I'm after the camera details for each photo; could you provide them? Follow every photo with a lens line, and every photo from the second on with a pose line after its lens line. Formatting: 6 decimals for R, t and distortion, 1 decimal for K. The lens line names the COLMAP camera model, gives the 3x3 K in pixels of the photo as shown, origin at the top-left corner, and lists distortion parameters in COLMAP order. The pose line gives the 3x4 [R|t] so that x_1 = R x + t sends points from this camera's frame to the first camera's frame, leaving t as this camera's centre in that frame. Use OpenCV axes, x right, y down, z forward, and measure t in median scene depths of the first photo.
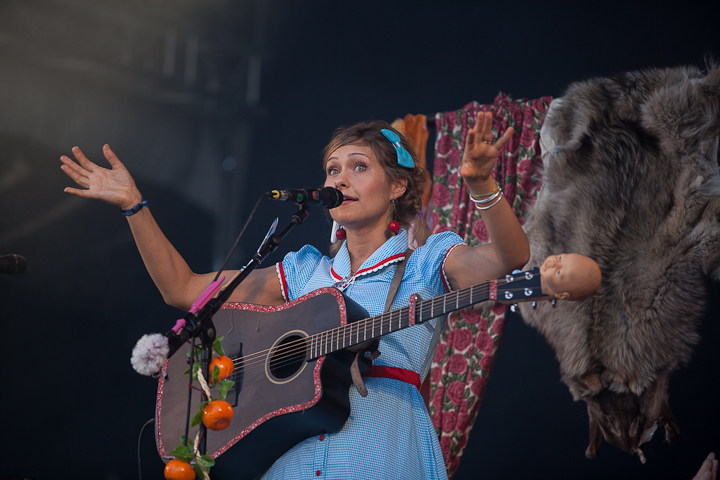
lens RADIAL K [[3799.6, 0, 360.9], [0, 3799.6, 272.7], [0, 0, 1]] dist [1.243728, 3.436433]
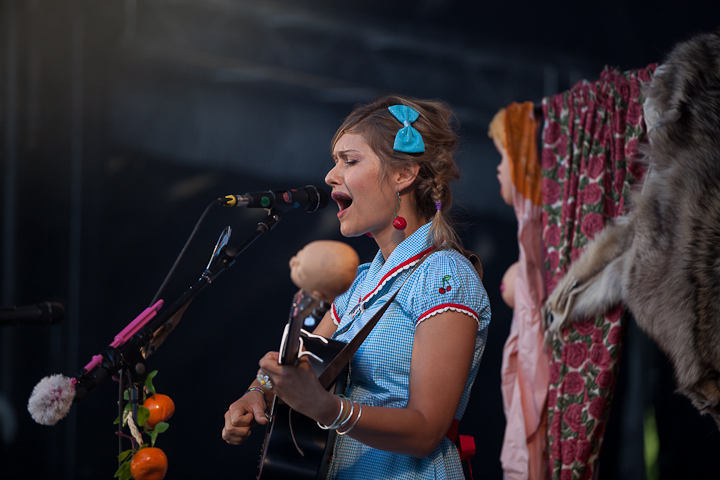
lens RADIAL K [[3601.4, 0, 360.0], [0, 3601.4, 240.0], [0, 0, 1]] dist [1.260144, -3.291854]
pose [[0.974245, -0.095490, -0.204276, 0.148921], [0.088840, 0.995181, -0.041502, 0.021426], [0.207255, 0.022286, 0.978033, 0.190150]]
